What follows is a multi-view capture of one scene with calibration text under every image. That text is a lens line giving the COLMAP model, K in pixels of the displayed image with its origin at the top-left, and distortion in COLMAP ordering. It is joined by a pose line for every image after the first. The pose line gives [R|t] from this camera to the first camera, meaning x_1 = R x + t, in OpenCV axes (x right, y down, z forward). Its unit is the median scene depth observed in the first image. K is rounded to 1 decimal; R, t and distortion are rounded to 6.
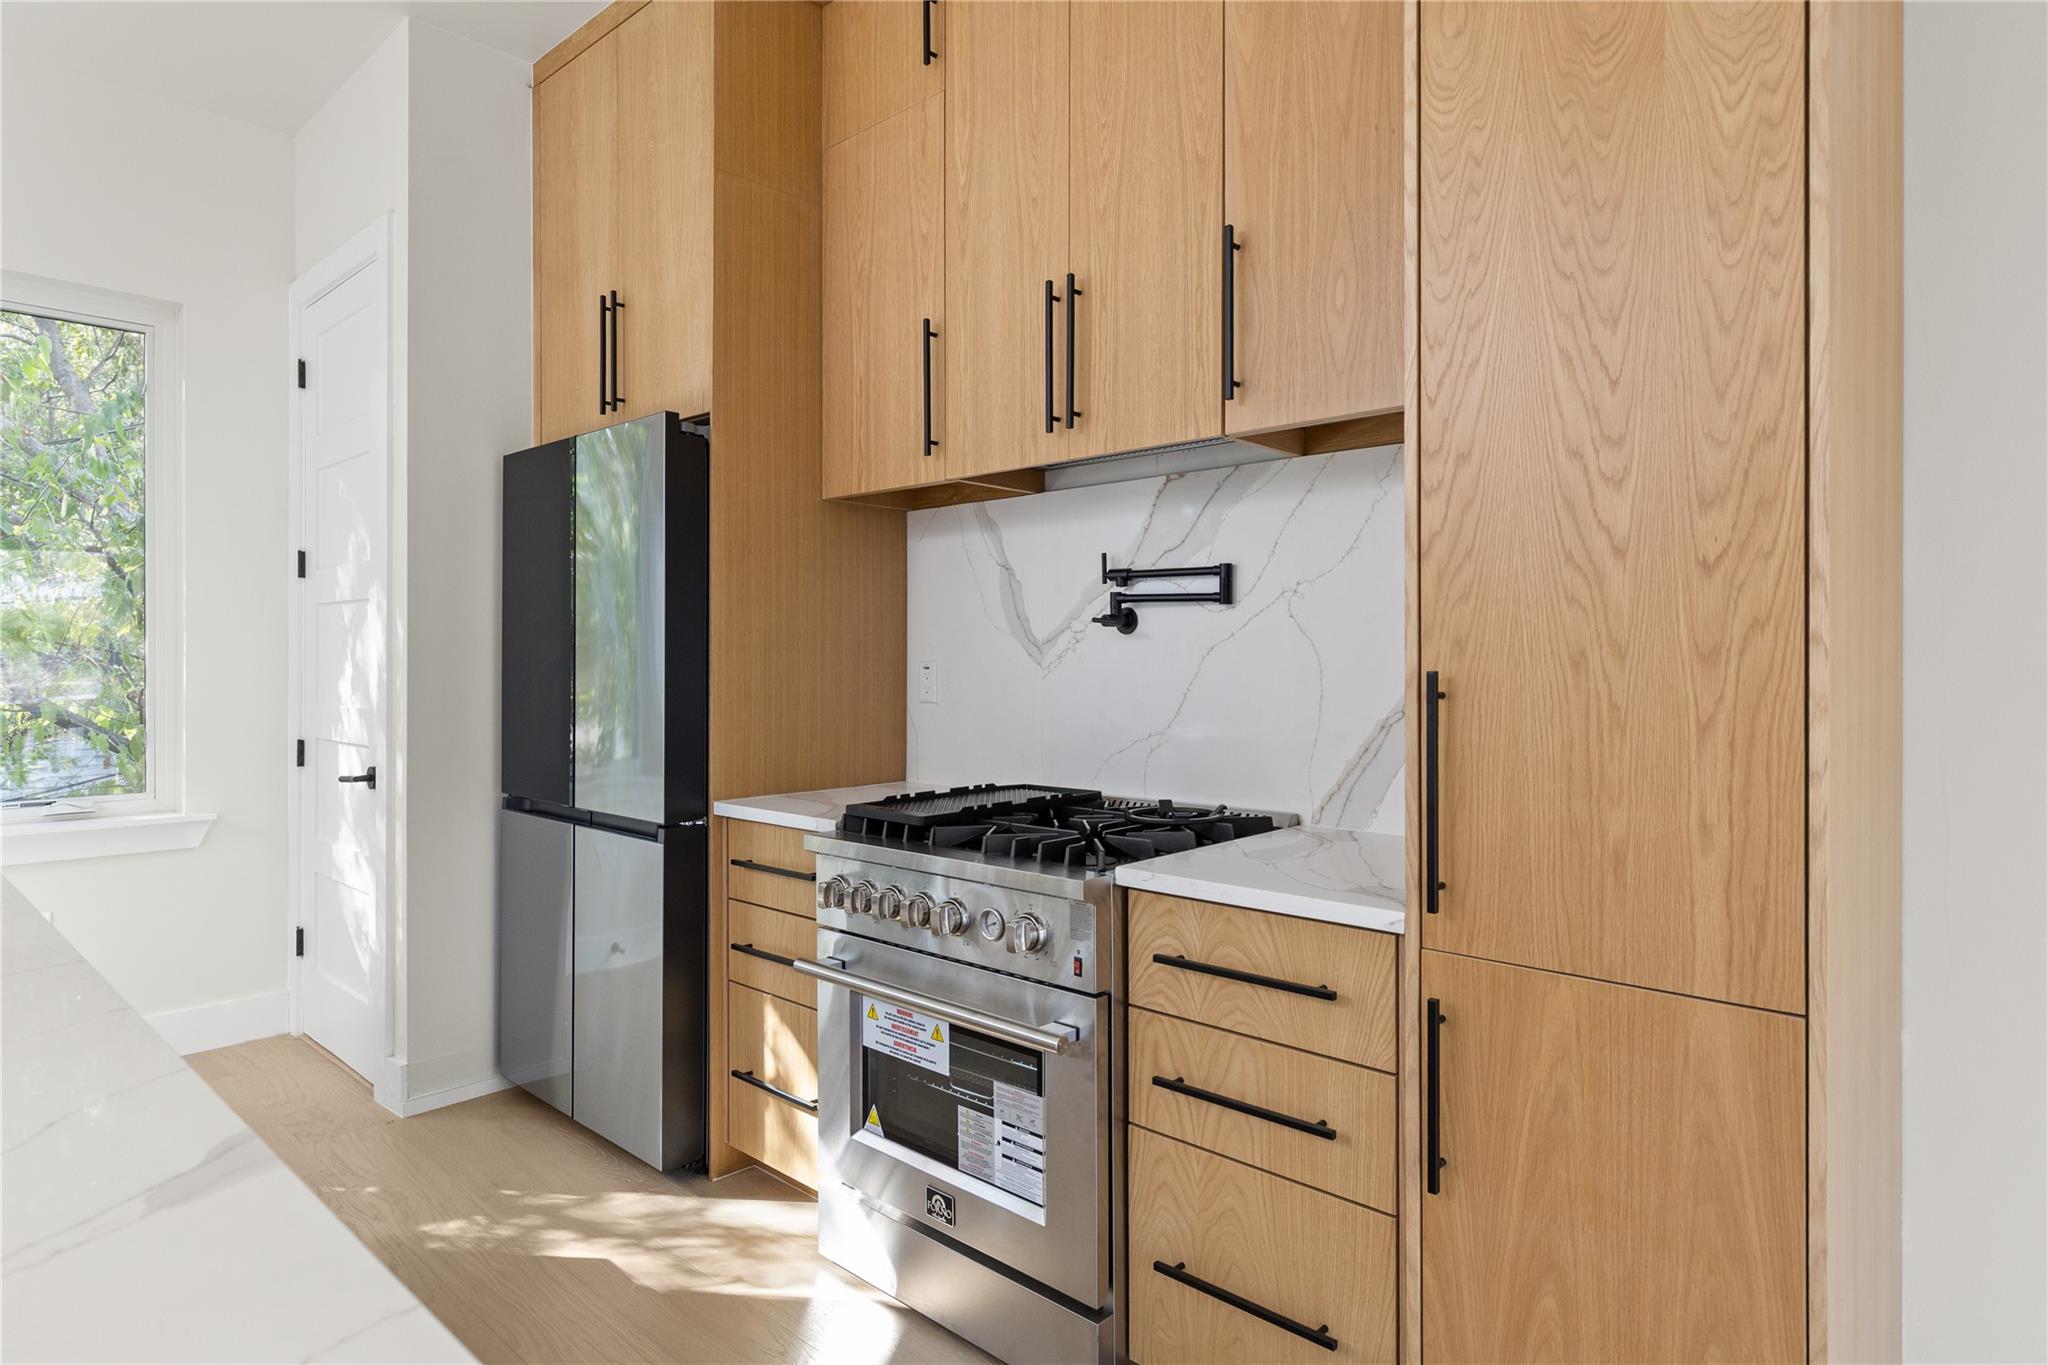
lens RADIAL K [[1123.5, 0, 1037.1], [0, 1123.5, 660.7], [0, 0, 1]] dist [0.004554, 0.000276]
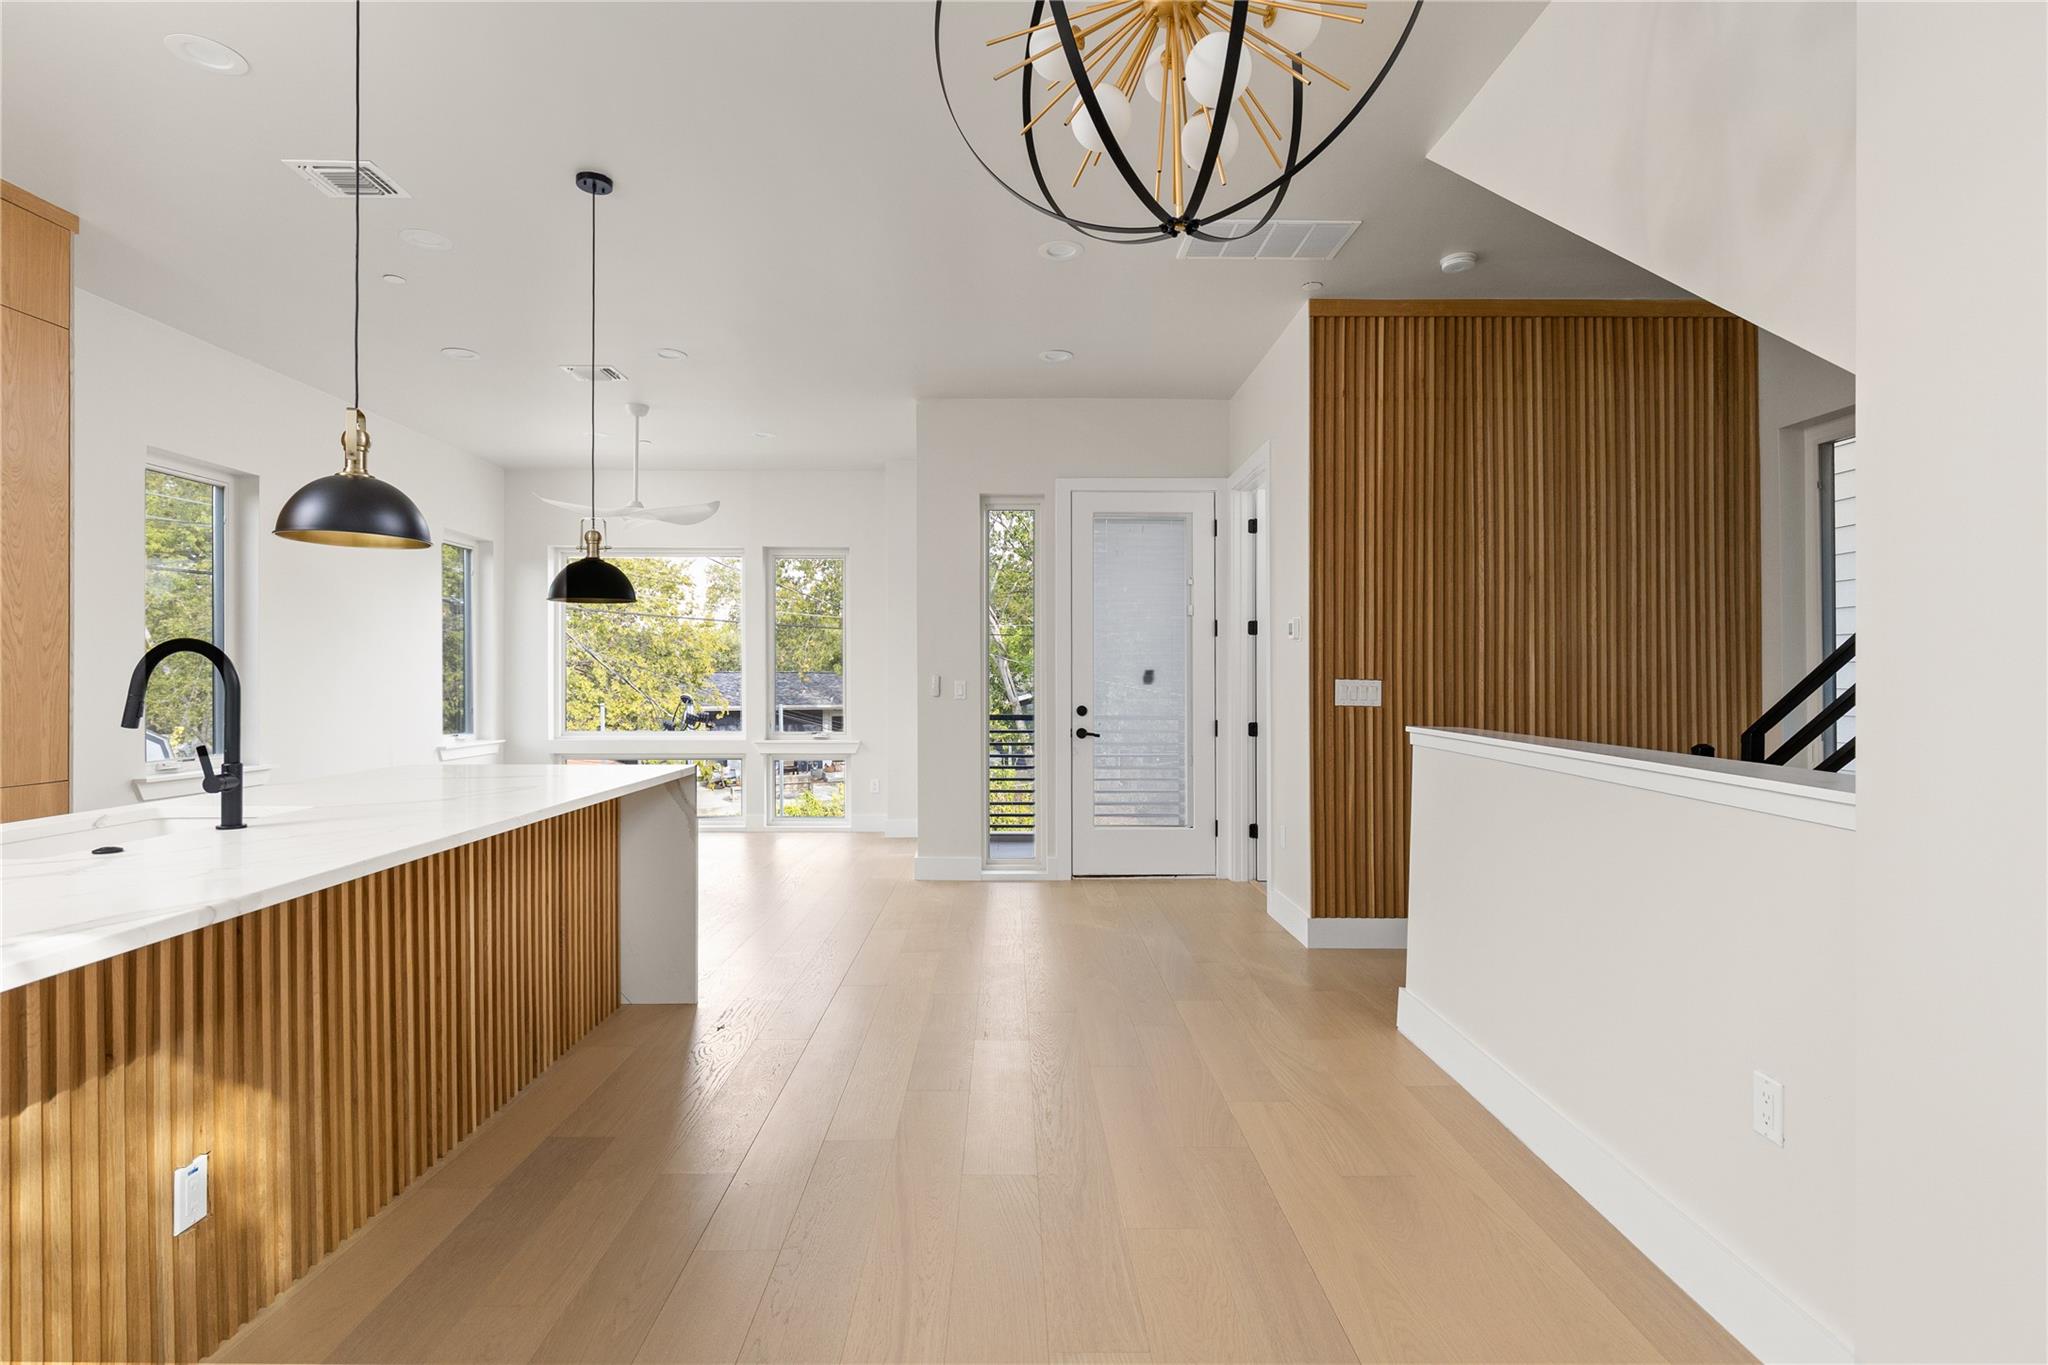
lens RADIAL K [[1025.5, 0, 1033.8], [0, 1025.5, 678.9], [0, 0, 1]] dist [0.016682, -0.001271]
pose [[-0.678435, -0.002270, 0.734657, -2.972415], [-0.003570, 0.999994, -0.000208, -0.006645], [-0.734651, -0.002764, -0.678439, 0.796127]]
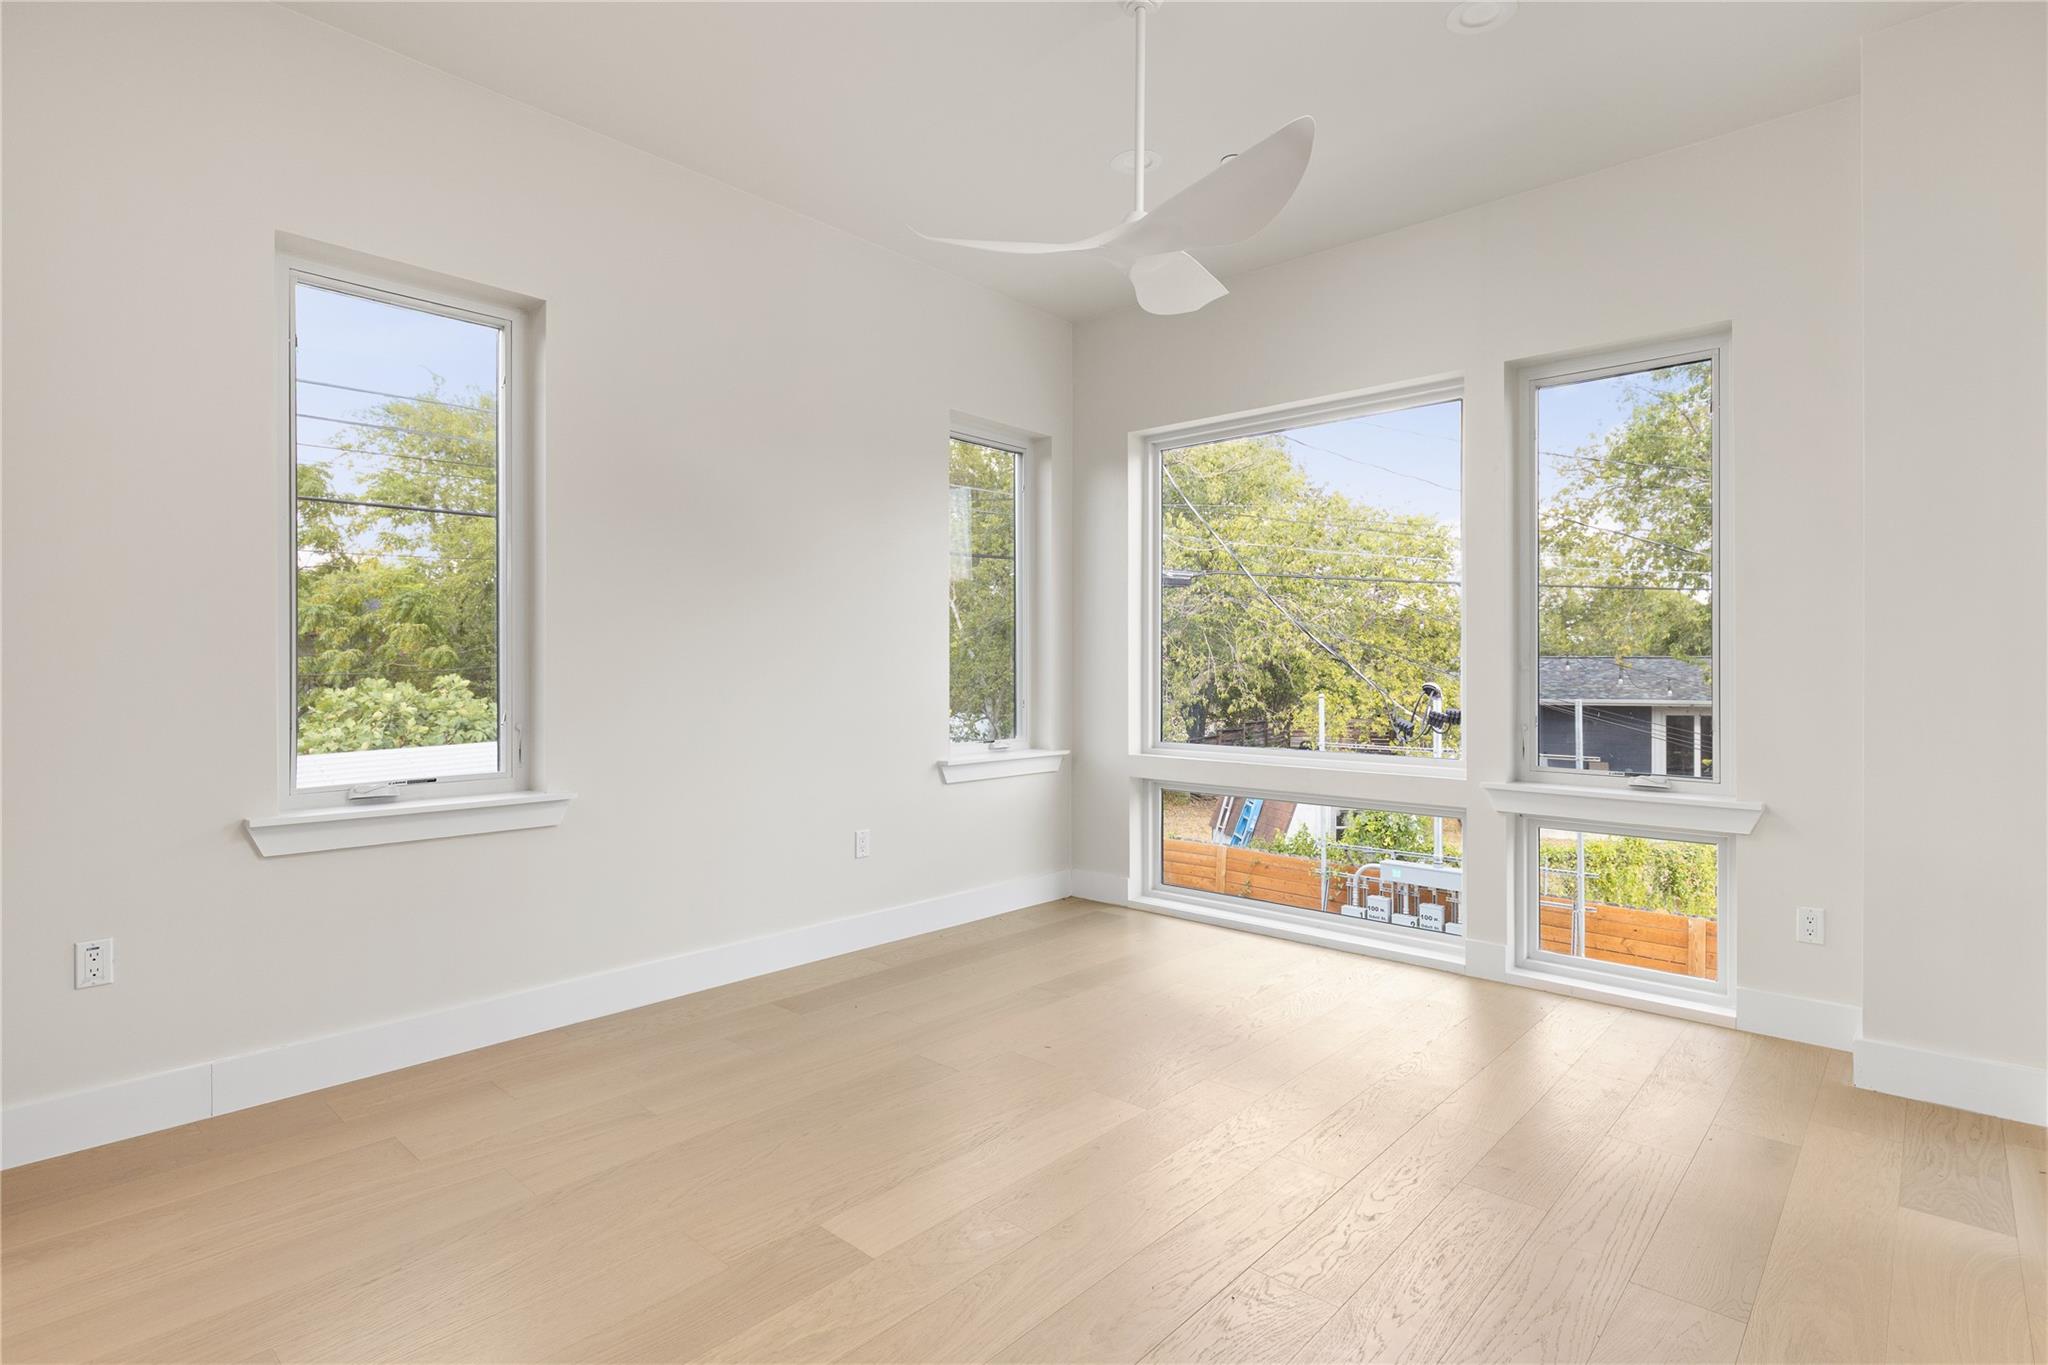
lens RADIAL K [[1025.5, 0, 1026.4], [0, 1025.5, 666.5], [0, 0, 1]] dist [0.016682, -0.001271]
pose [[0.001977, 0.001958, 0.999996, -0.470766], [0.001597, 0.999997, -0.001961, 0.052516], [-0.999997, 0.001601, 0.001974, -0.706927]]
